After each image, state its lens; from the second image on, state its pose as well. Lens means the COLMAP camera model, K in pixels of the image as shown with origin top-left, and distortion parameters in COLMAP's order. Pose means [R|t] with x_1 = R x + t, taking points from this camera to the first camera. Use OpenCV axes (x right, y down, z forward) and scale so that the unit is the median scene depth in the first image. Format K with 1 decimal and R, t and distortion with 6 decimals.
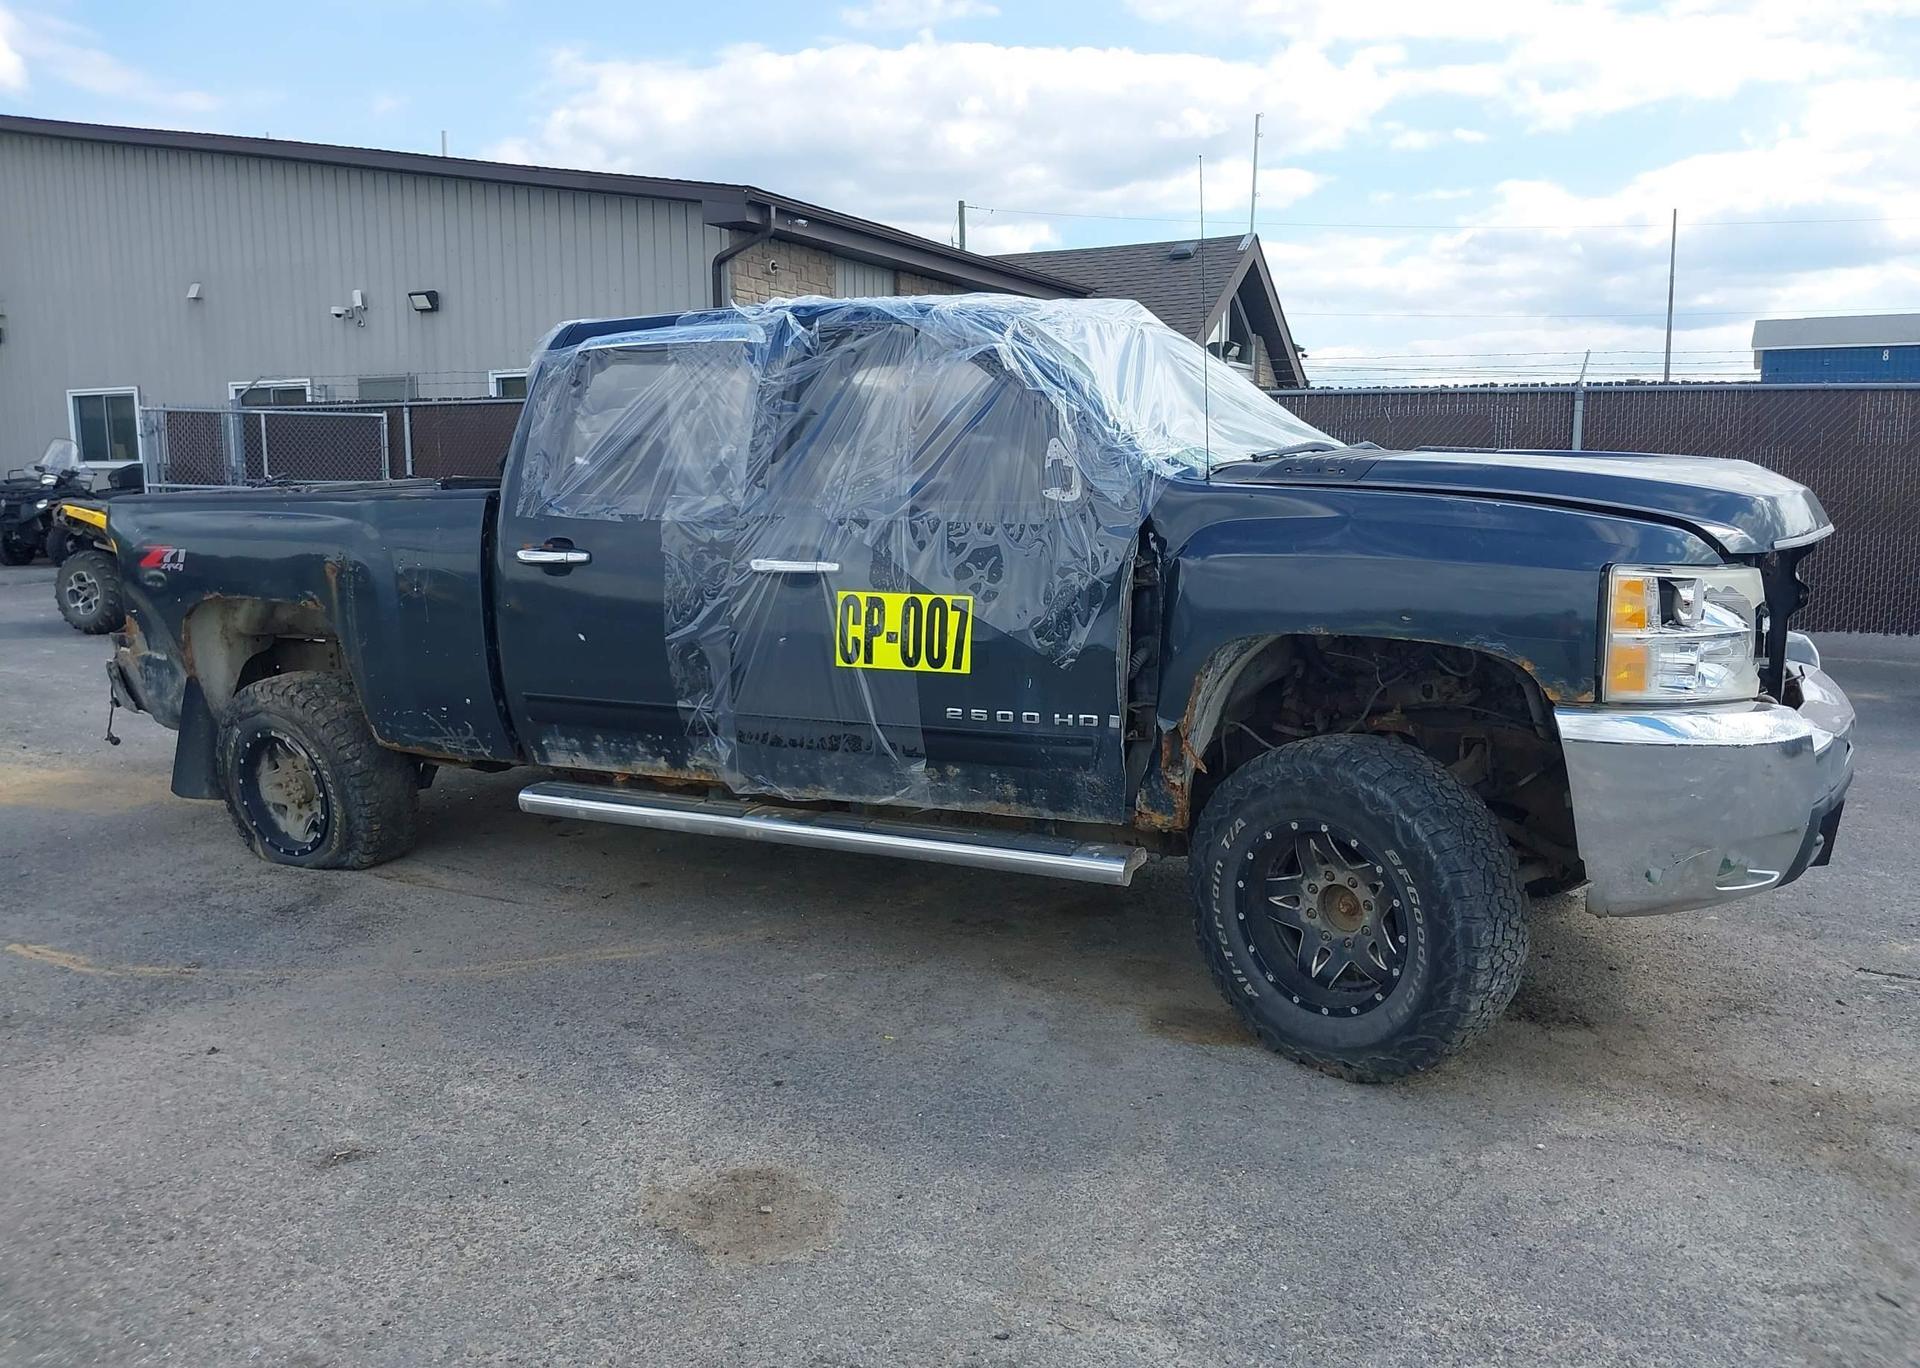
lens RADIAL K [[1517.6, 0, 969.1], [0, 1517.6, 678.0], [0, 0, 1]] dist [0.034296, -0.051783]
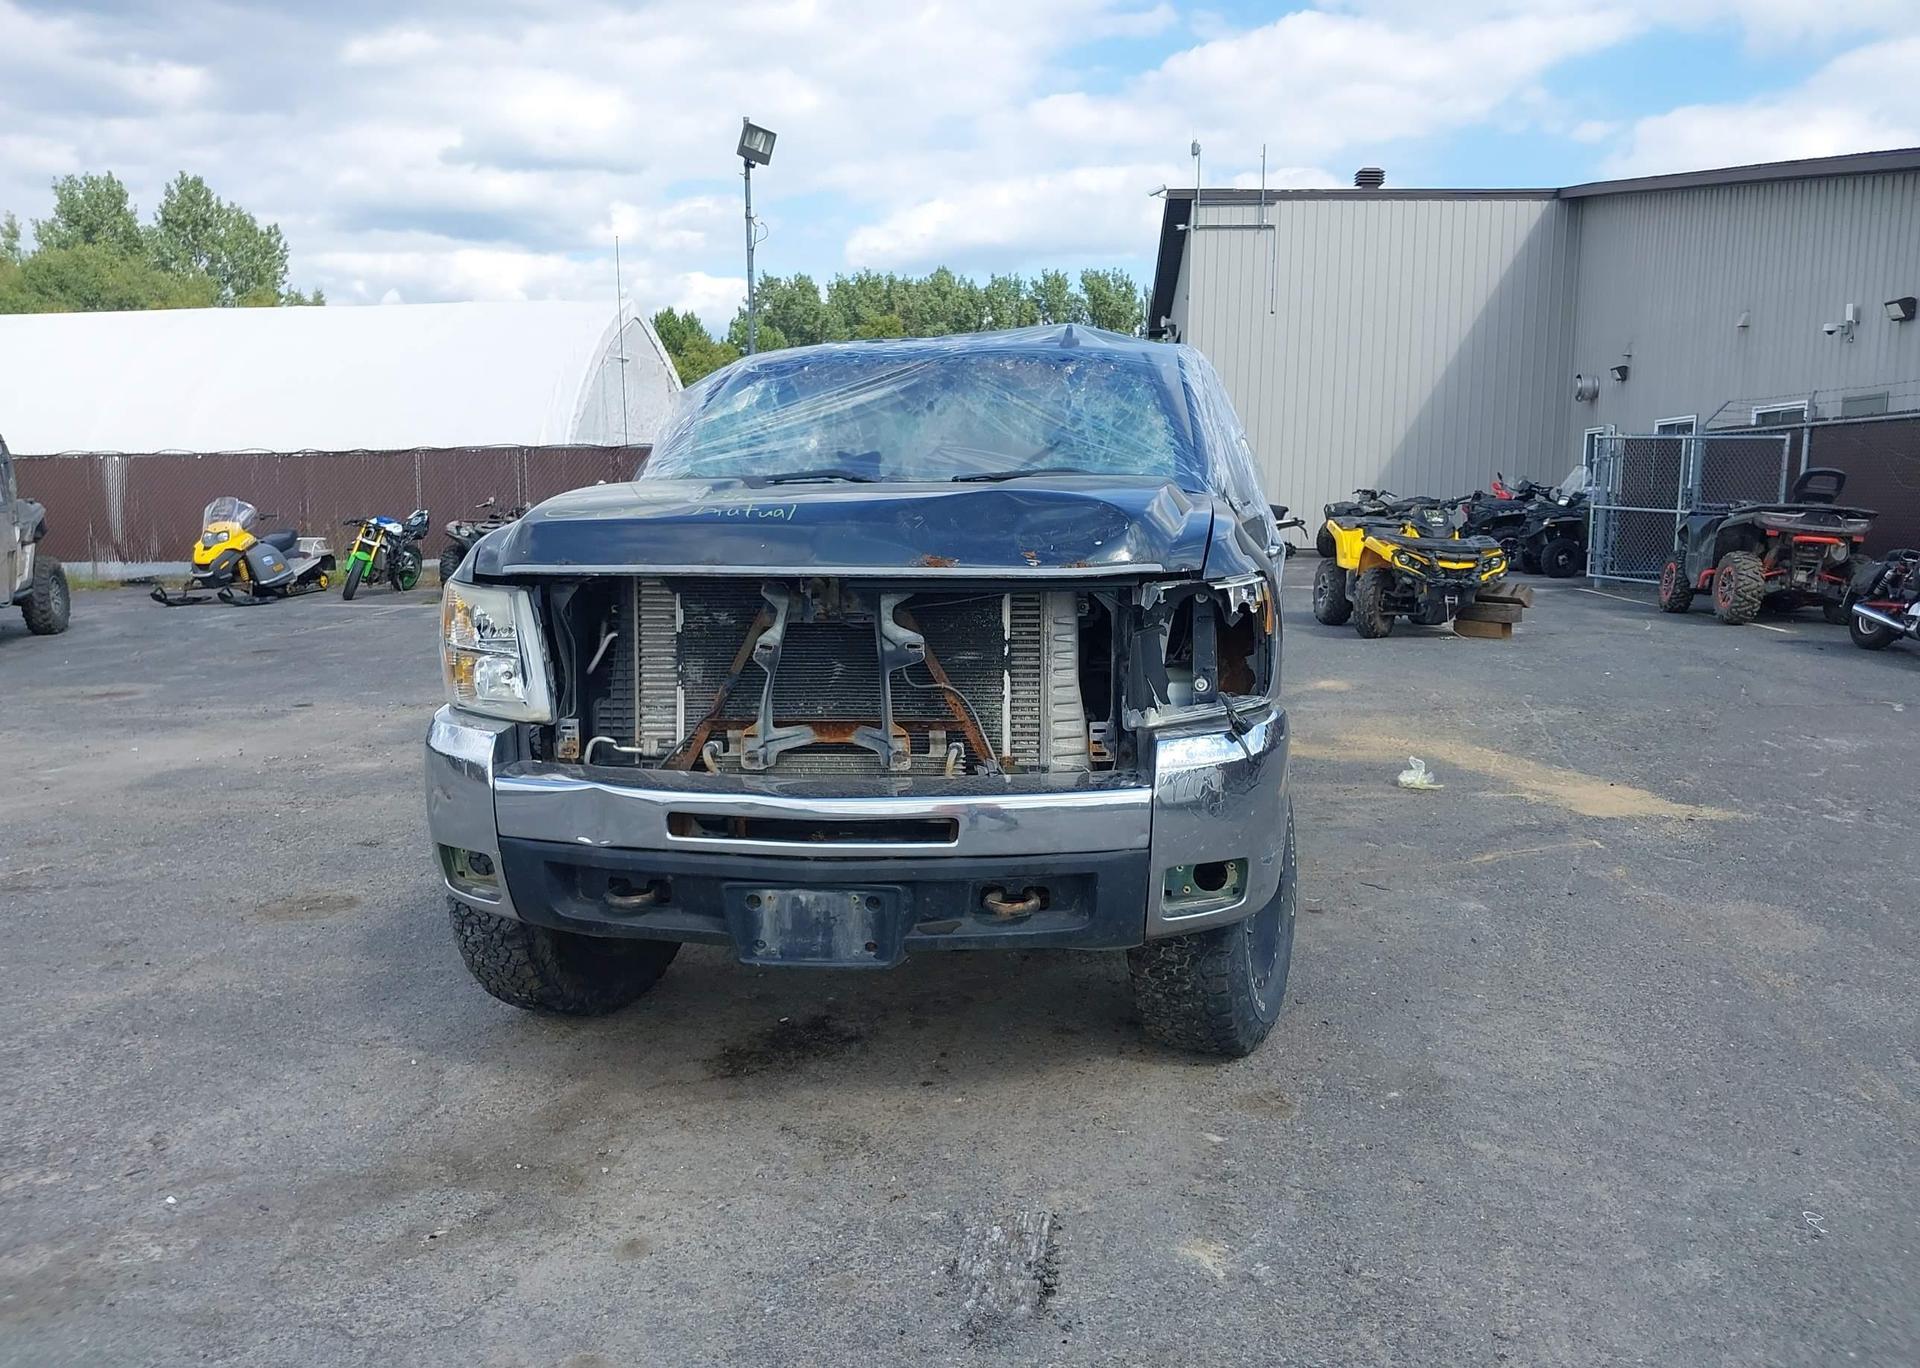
lens RADIAL K [[1517.6, 0, 962.8], [0, 1517.6, 667.4], [0, 0, 1]] dist [0.034296, -0.051783]
pose [[0.385445, 0.114850, -0.915556, 1.166409], [-0.135038, 0.988562, 0.067158, -0.097942], [0.912796, 0.097749, 0.396545, 0.653328]]
